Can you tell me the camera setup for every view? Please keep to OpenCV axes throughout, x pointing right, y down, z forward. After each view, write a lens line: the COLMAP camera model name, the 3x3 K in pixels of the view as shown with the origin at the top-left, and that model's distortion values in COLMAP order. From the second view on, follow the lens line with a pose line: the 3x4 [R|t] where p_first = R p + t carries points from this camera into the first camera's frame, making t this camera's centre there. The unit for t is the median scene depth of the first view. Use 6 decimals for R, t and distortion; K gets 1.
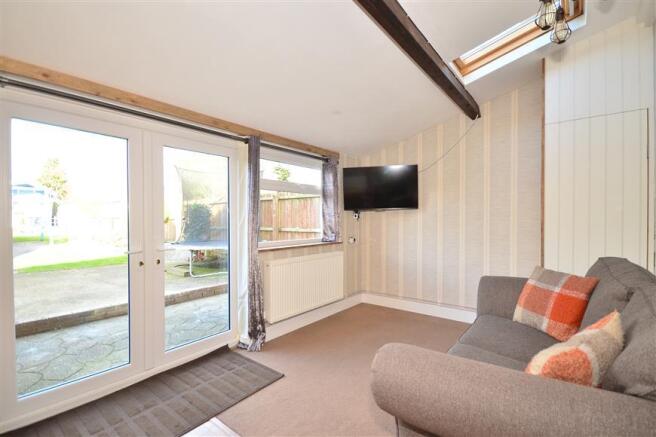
lens RADIAL K [[303.8, 0, 328.6], [0, 303.8, 222.6], [0, 0, 1]] dist [-0.001228, -0.000422]
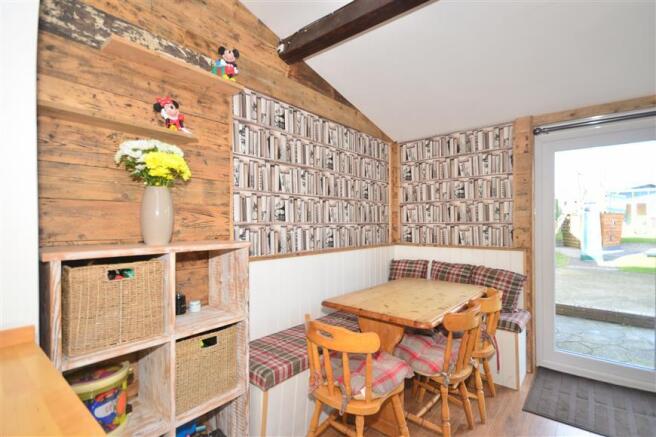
lens RADIAL K [[315.9, 0, 328.1], [0, 315.9, 222.1], [0, 0, 1]] dist [0.003133, 0.000455]
pose [[-0.032811, -0.005420, -0.999447, 0.278004], [0.000997, 0.999985, -0.005456, -0.005671], [0.999461, -0.001175, -0.032805, -0.011151]]
